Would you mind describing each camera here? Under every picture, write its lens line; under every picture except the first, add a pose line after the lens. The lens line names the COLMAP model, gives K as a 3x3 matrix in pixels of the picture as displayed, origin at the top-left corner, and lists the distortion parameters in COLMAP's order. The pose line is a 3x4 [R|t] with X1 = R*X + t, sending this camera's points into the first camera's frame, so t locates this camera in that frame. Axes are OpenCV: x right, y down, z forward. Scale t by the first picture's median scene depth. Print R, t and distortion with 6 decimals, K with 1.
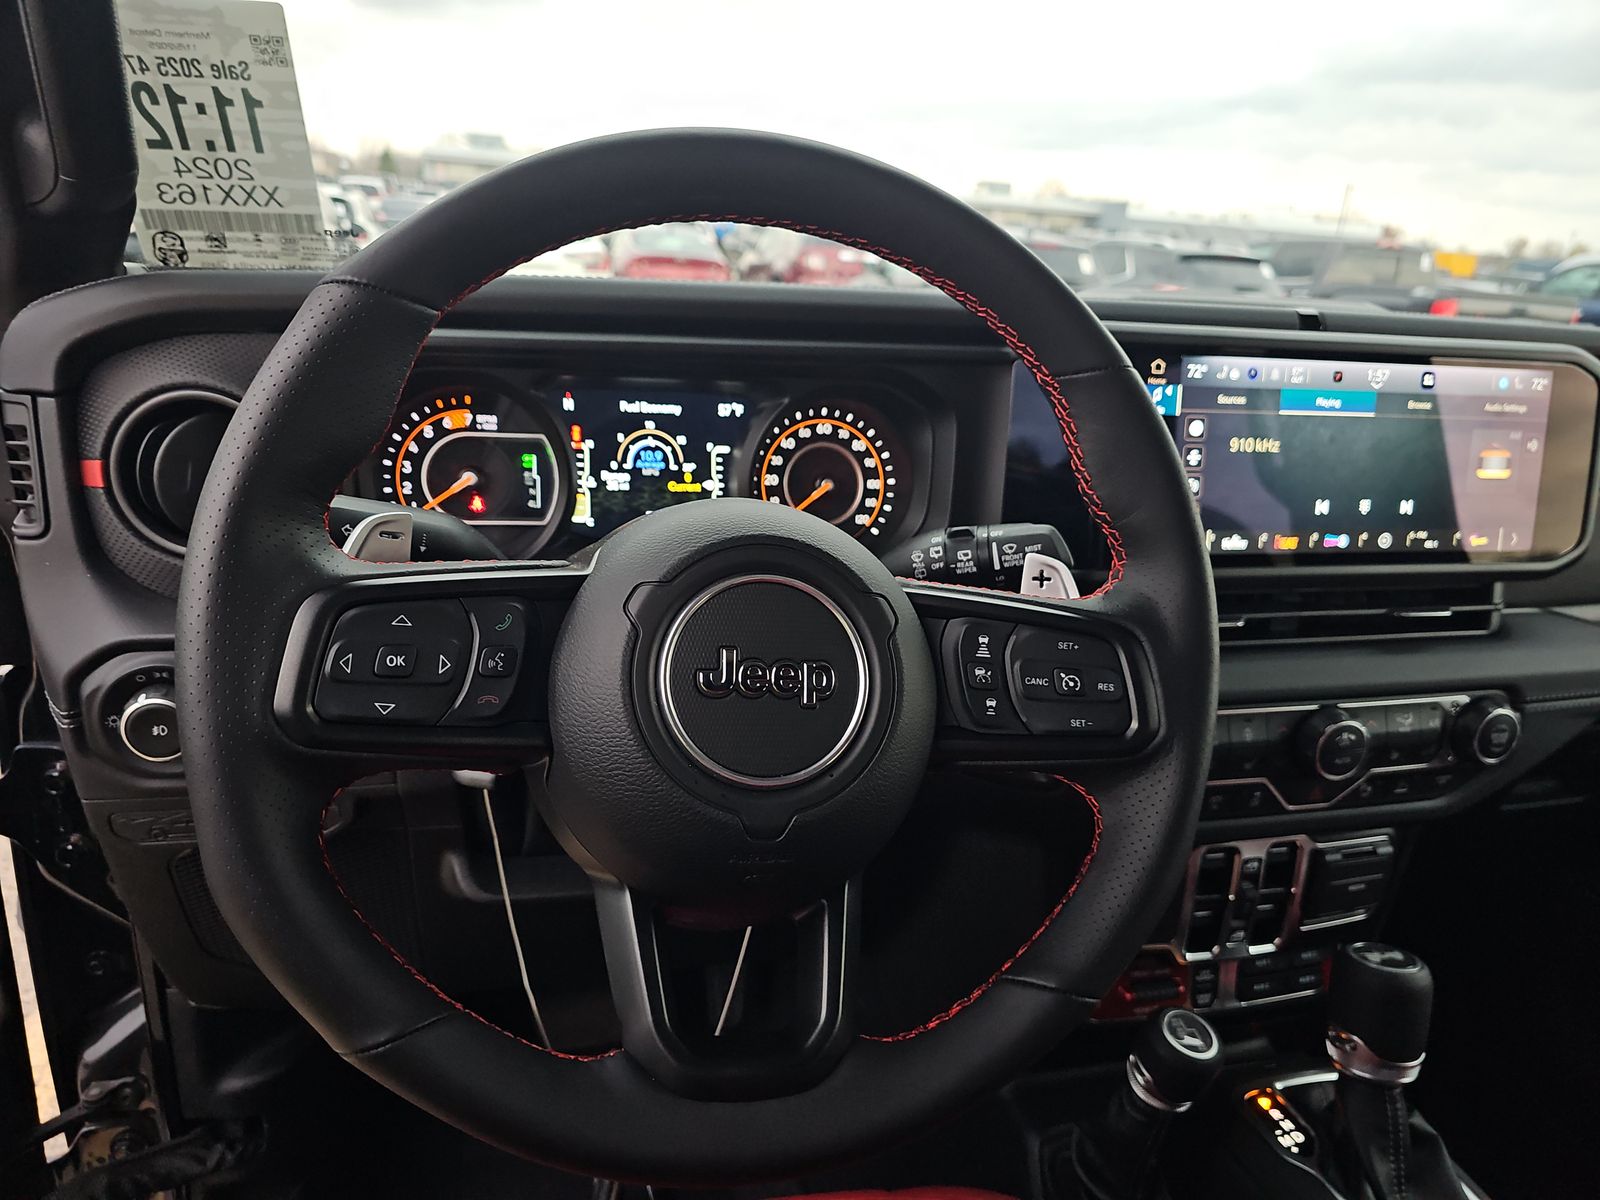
lens RADIAL K [[1081.7, 0, 808.9], [0, 1081.7, 617.1], [0, 0, 1]] dist [0.049148, -0.049520]
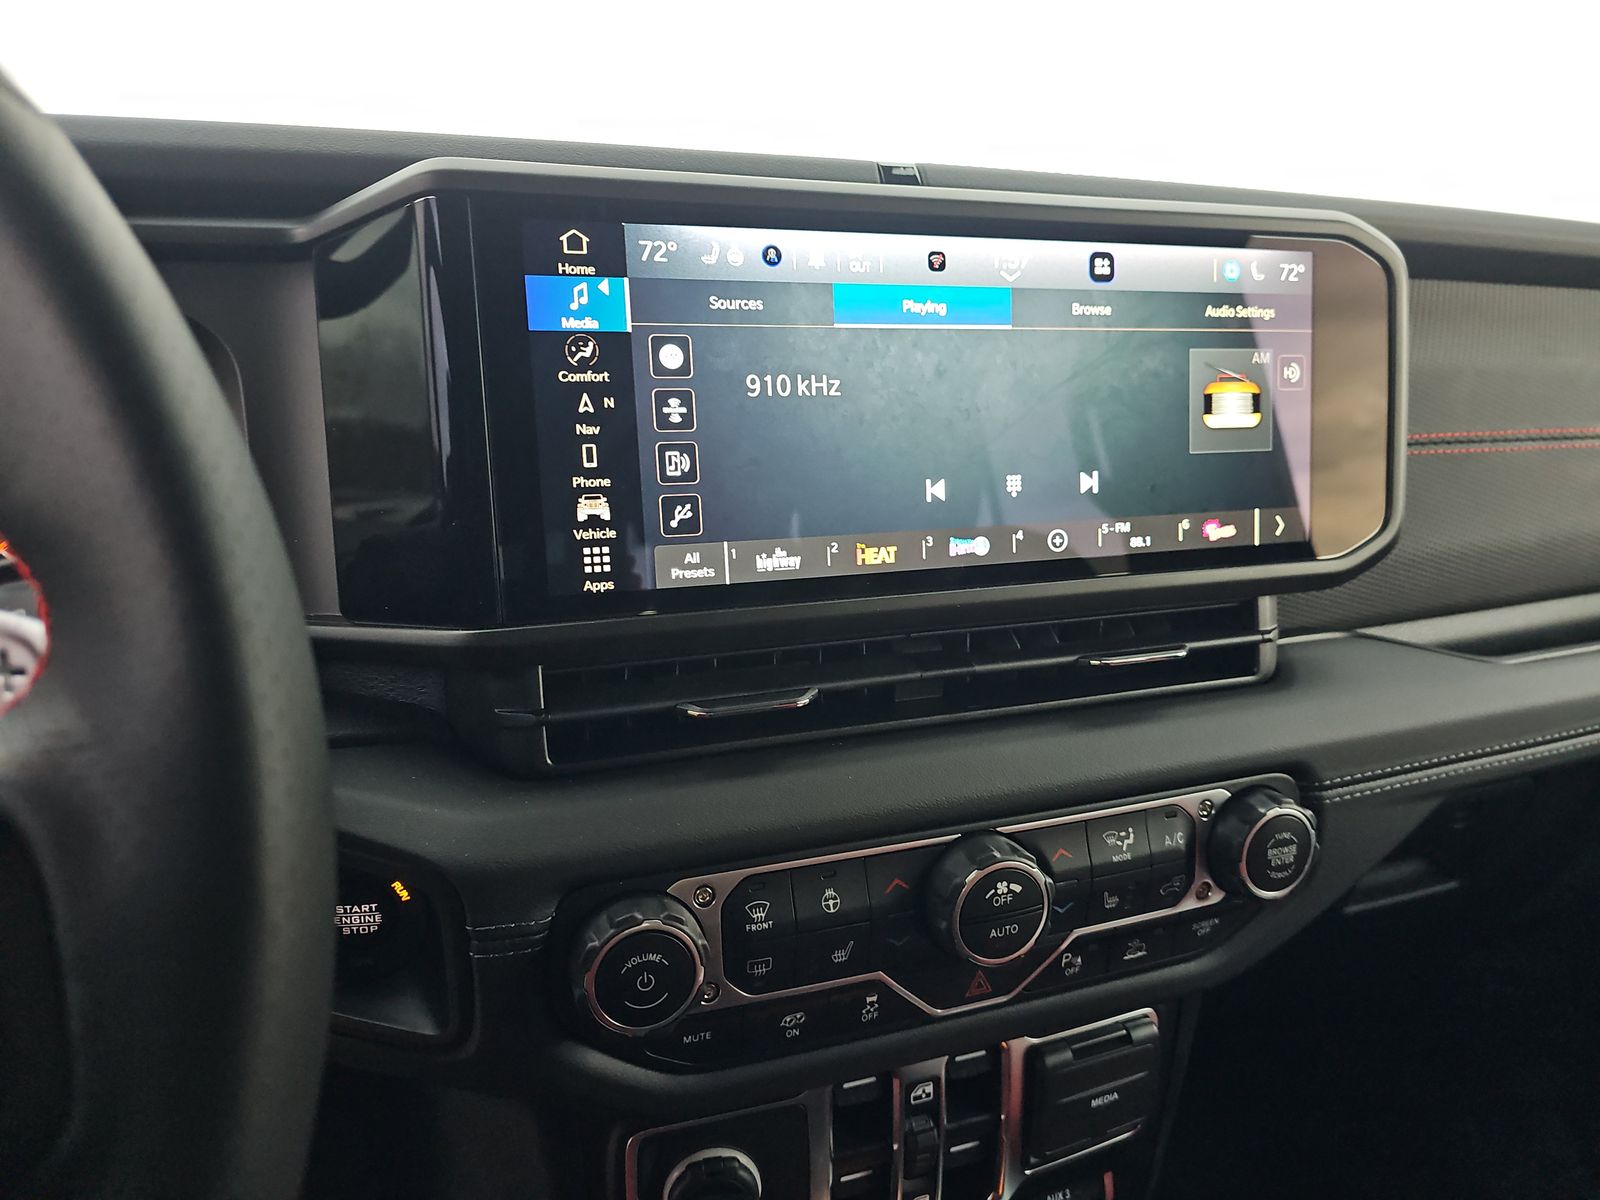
lens RADIAL K [[1081.7, 0, 808.9], [0, 1081.7, 617.1], [0, 0, 1]] dist [0.049148, -0.049520]
pose [[0.995586, -0.070596, 0.061838, 0.352392], [0.073505, 0.996229, -0.046100, -0.011319], [-0.058350, 0.050442, 0.997021, 0.421801]]
